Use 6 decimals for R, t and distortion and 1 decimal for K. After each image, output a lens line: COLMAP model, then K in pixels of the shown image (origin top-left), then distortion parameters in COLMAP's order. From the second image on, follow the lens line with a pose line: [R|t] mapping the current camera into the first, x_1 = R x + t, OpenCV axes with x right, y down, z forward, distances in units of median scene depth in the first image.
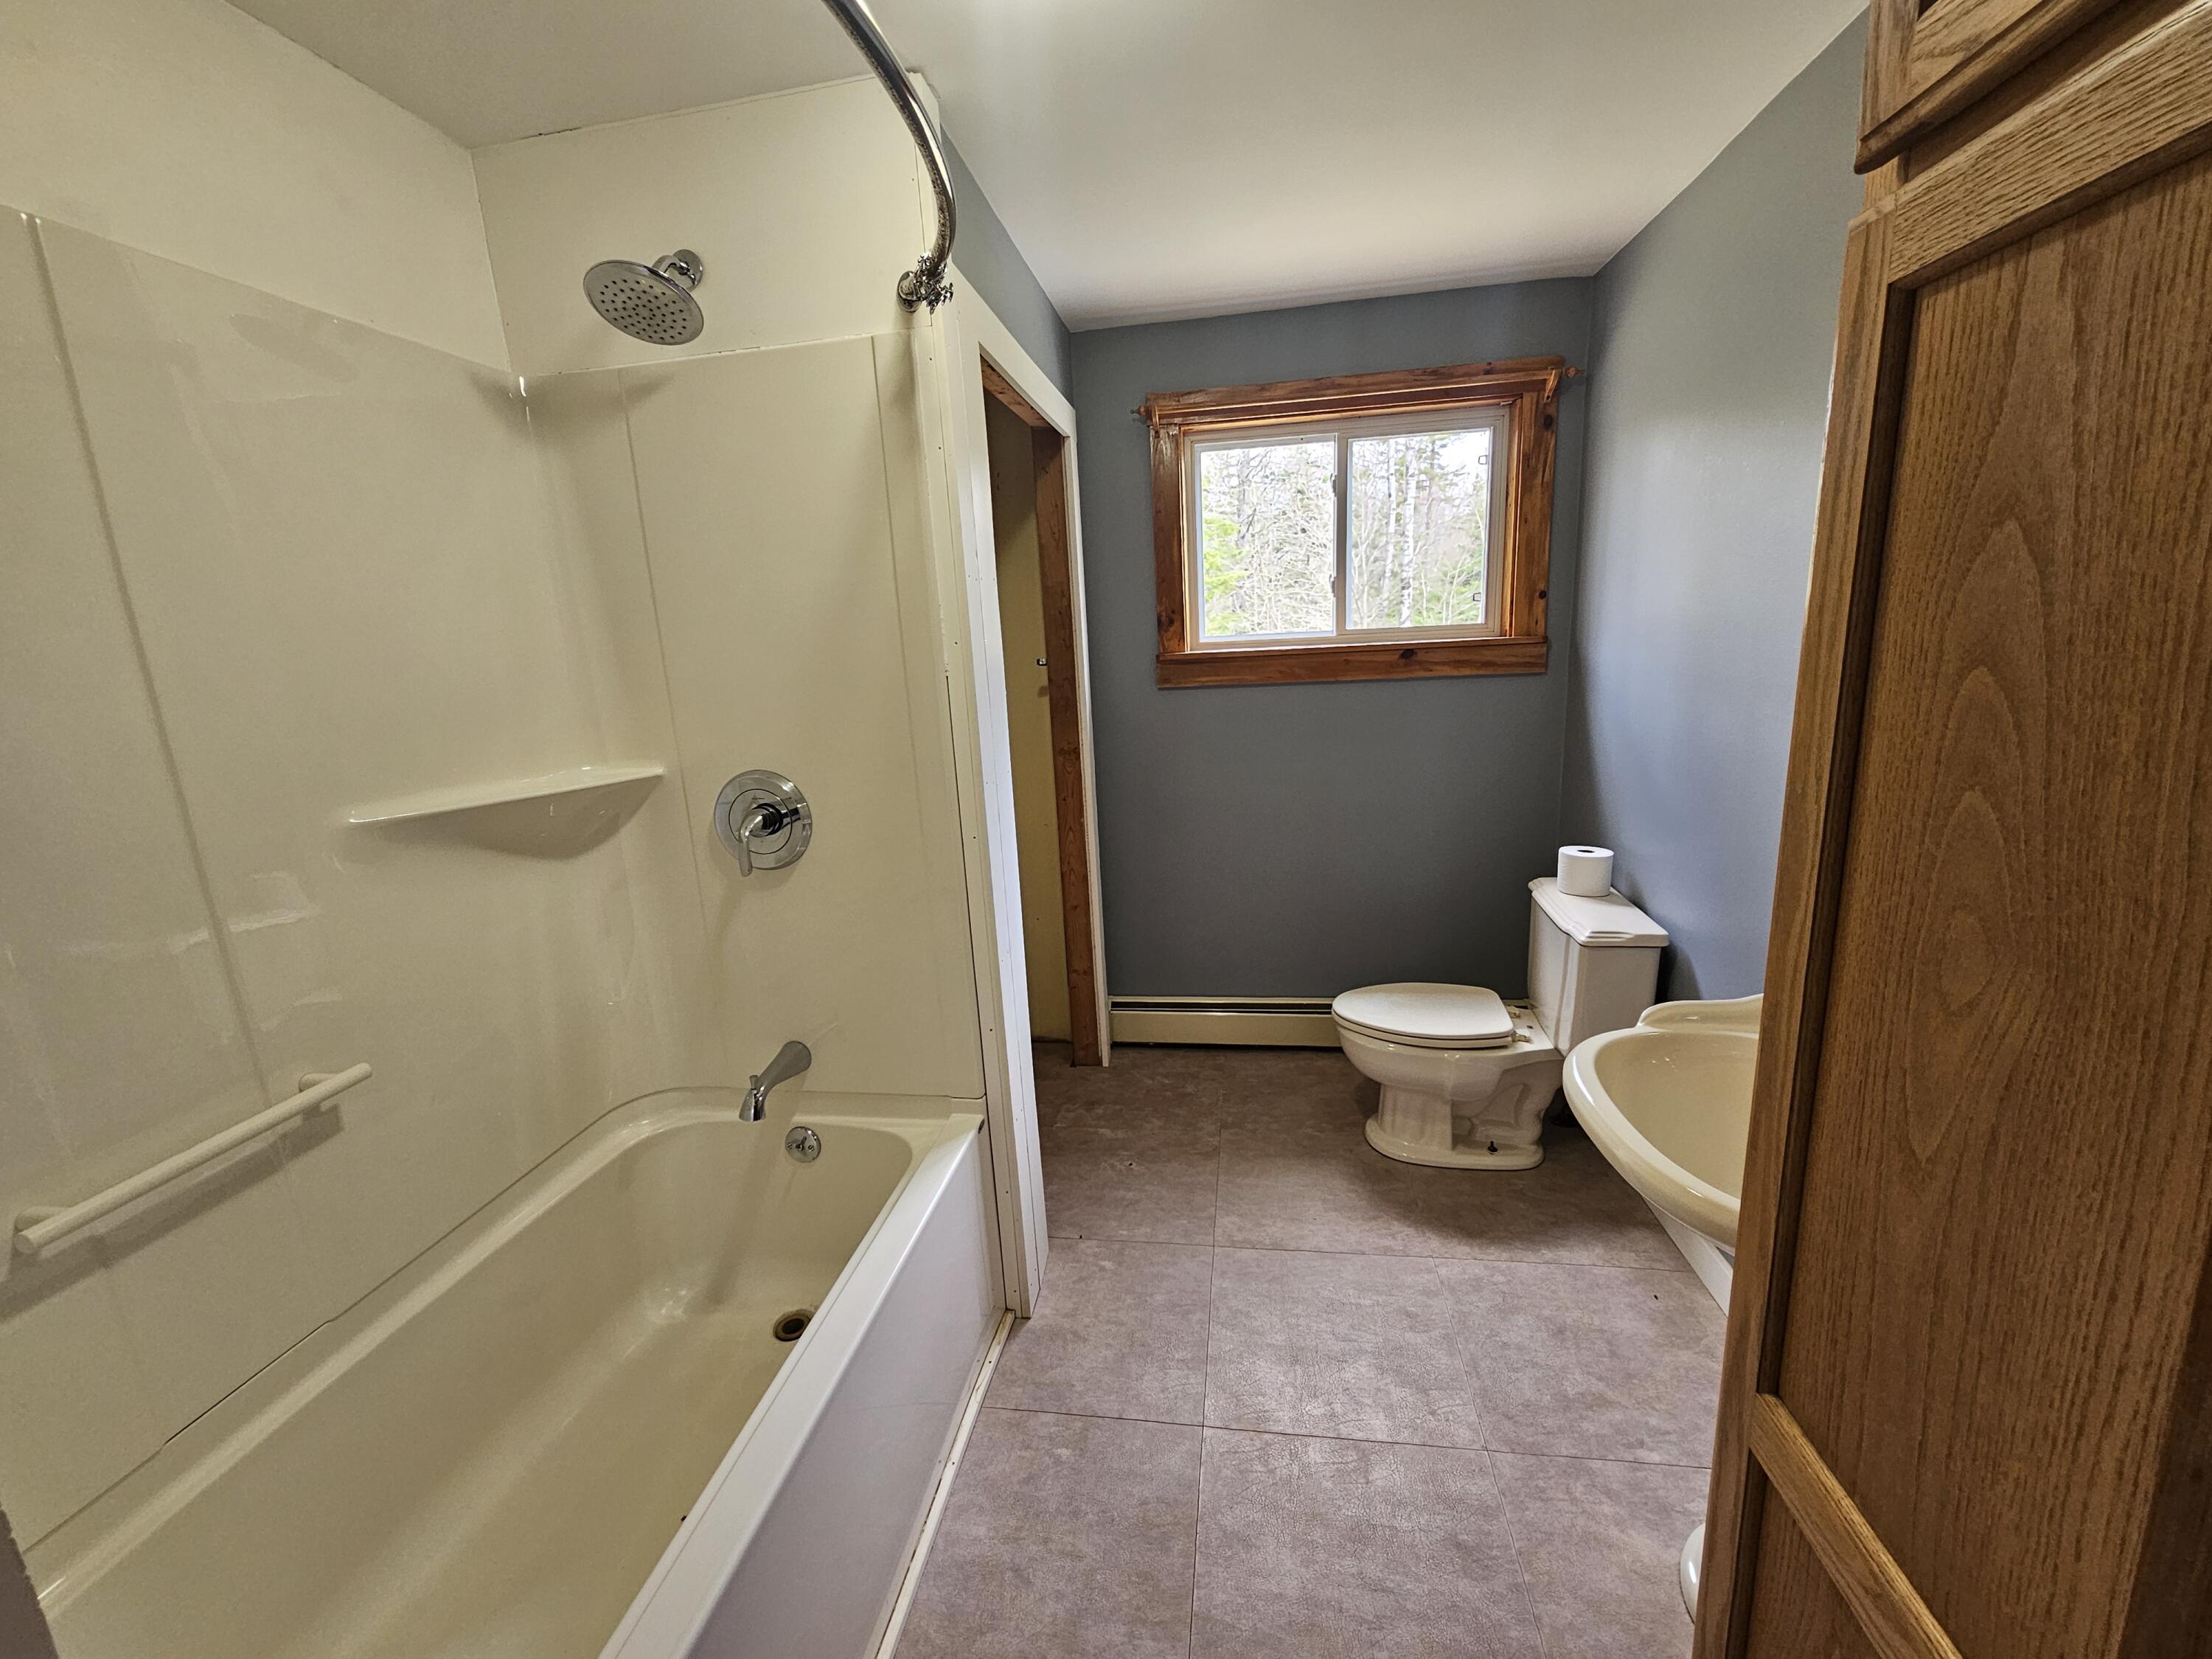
lens RADIAL K [[906.0, 0, 1109.1], [0, 906.0, 833.1], [0, 0, 1]] dist [-0.000477, 0.000194]
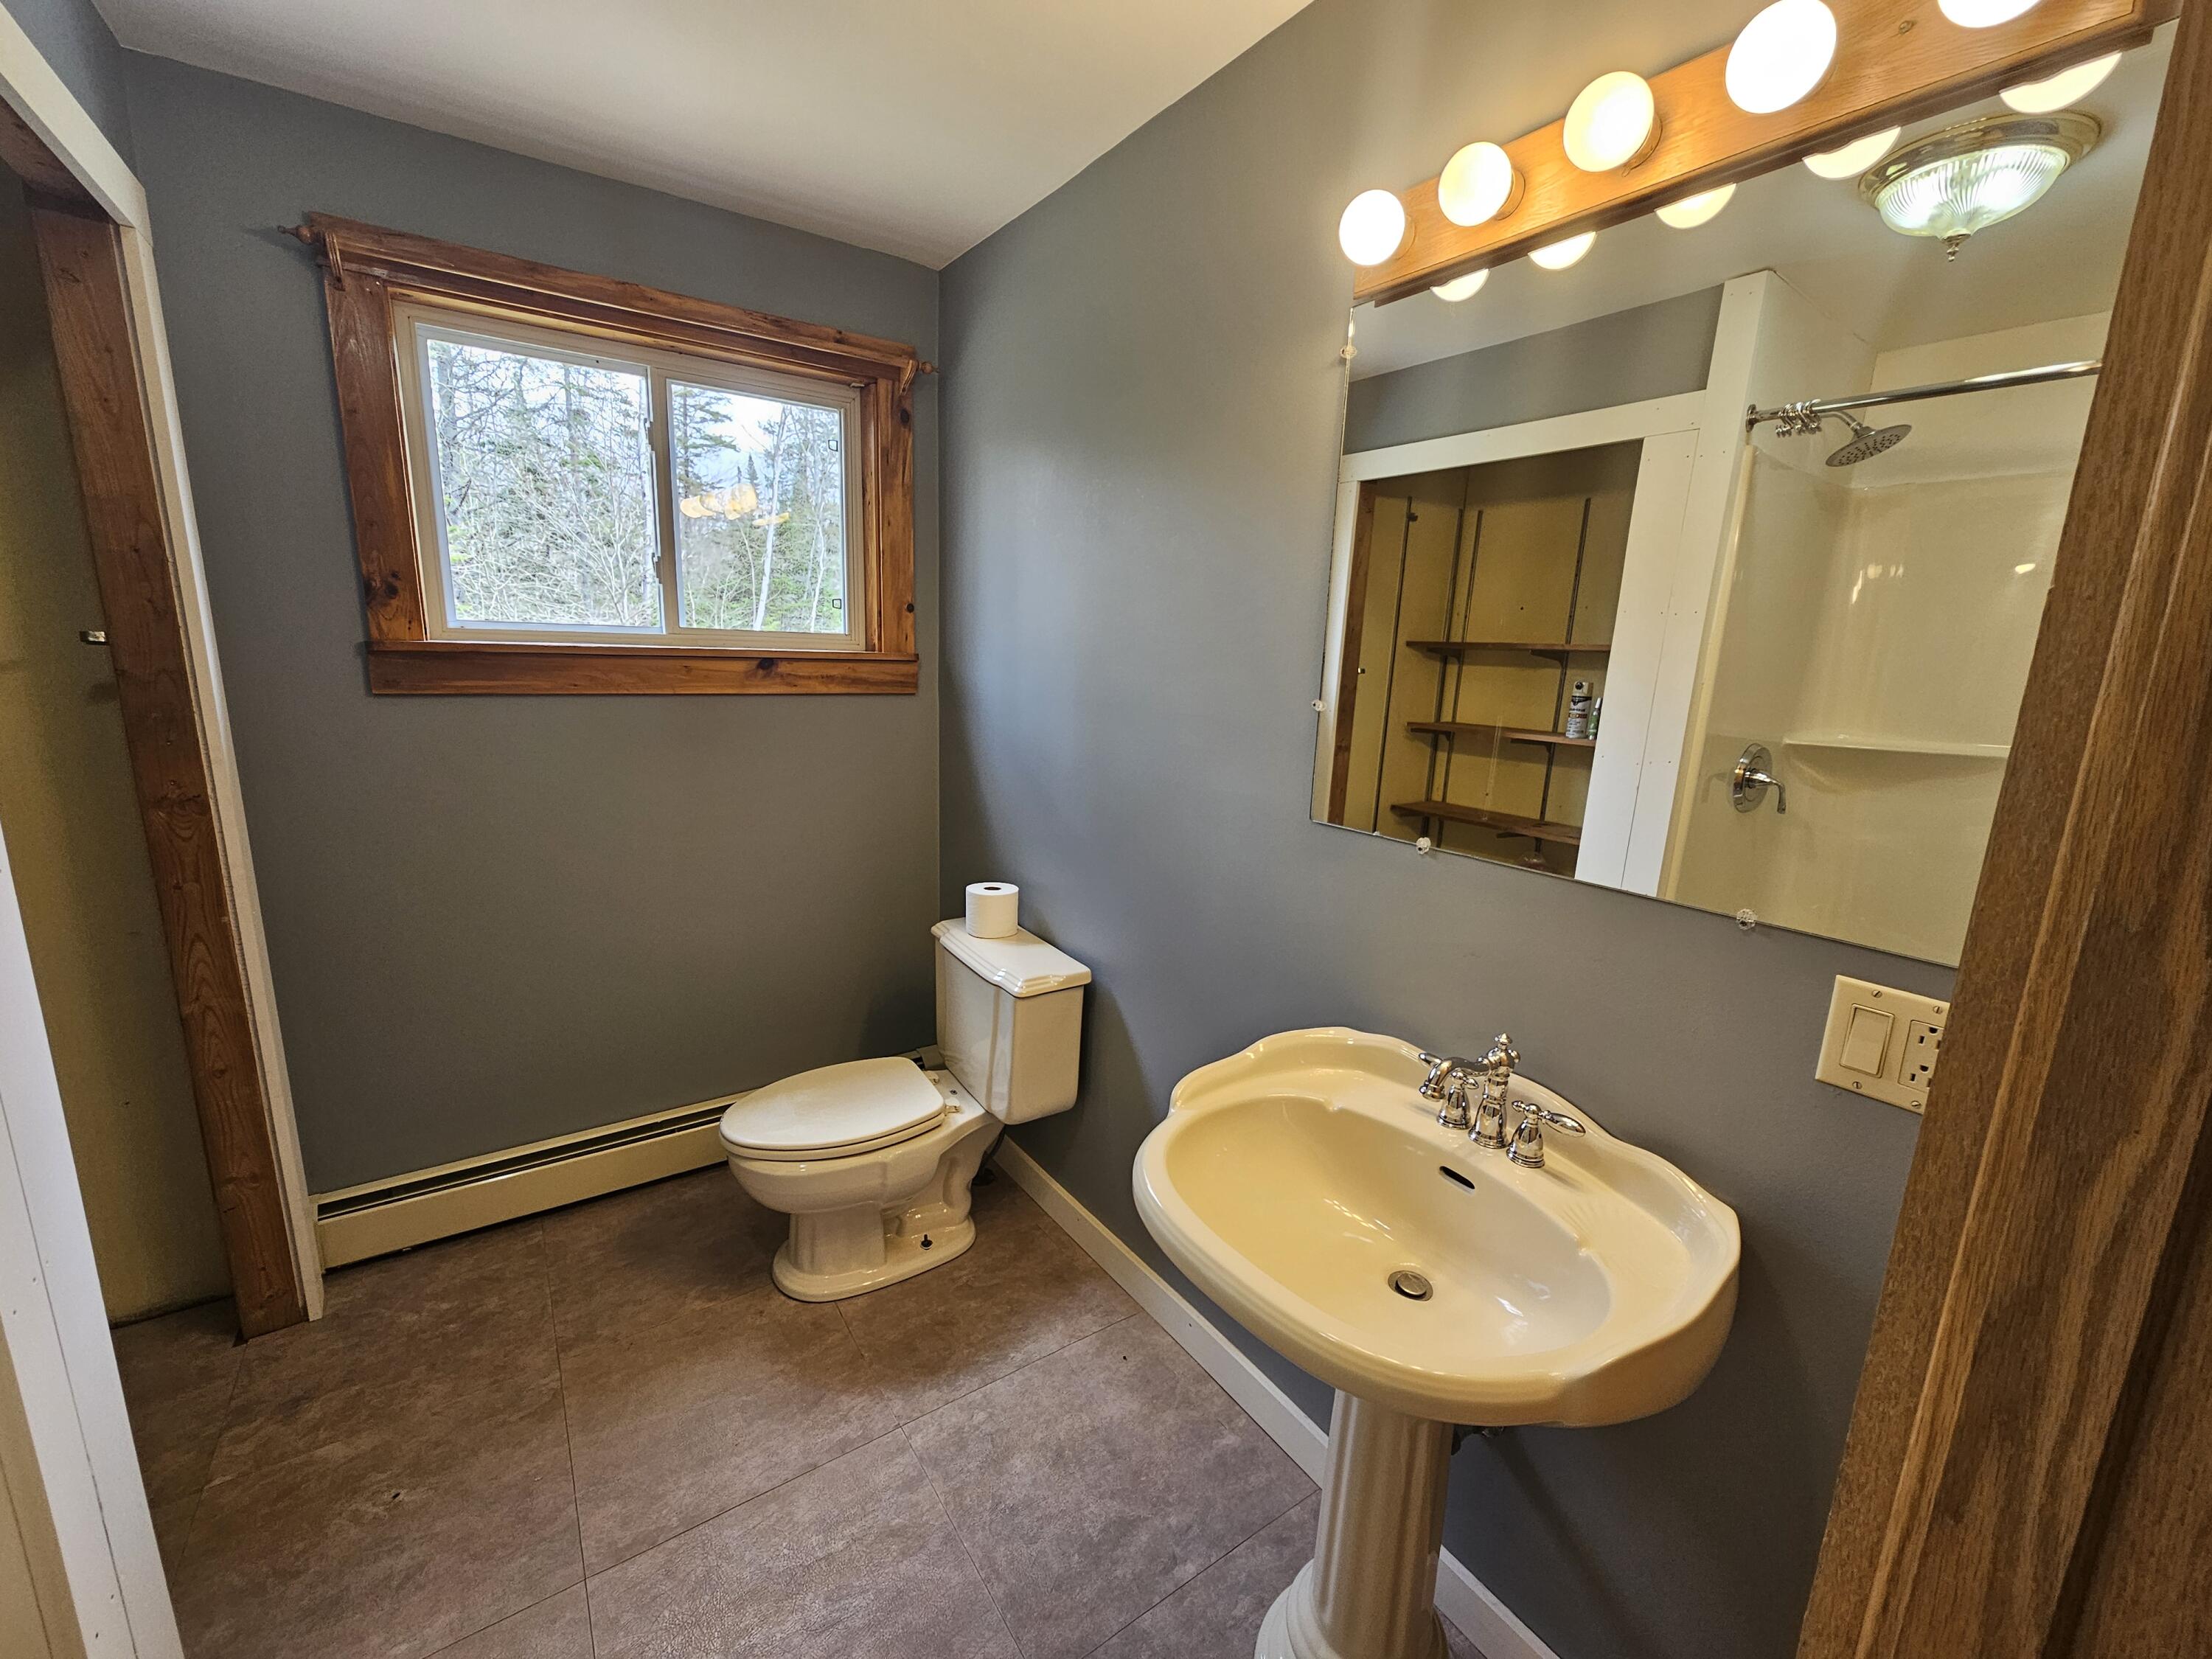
lens RADIAL K [[906.0, 0, 1109.1], [0, 906.0, 833.1], [0, 0, 1]] dist [-0.000477, 0.000194]
pose [[0.725880, -0.066155, 0.684633, -0.014226], [0.079176, 0.996784, 0.012371, -0.034679], [-0.683249, 0.045226, 0.728783, 0.219904]]
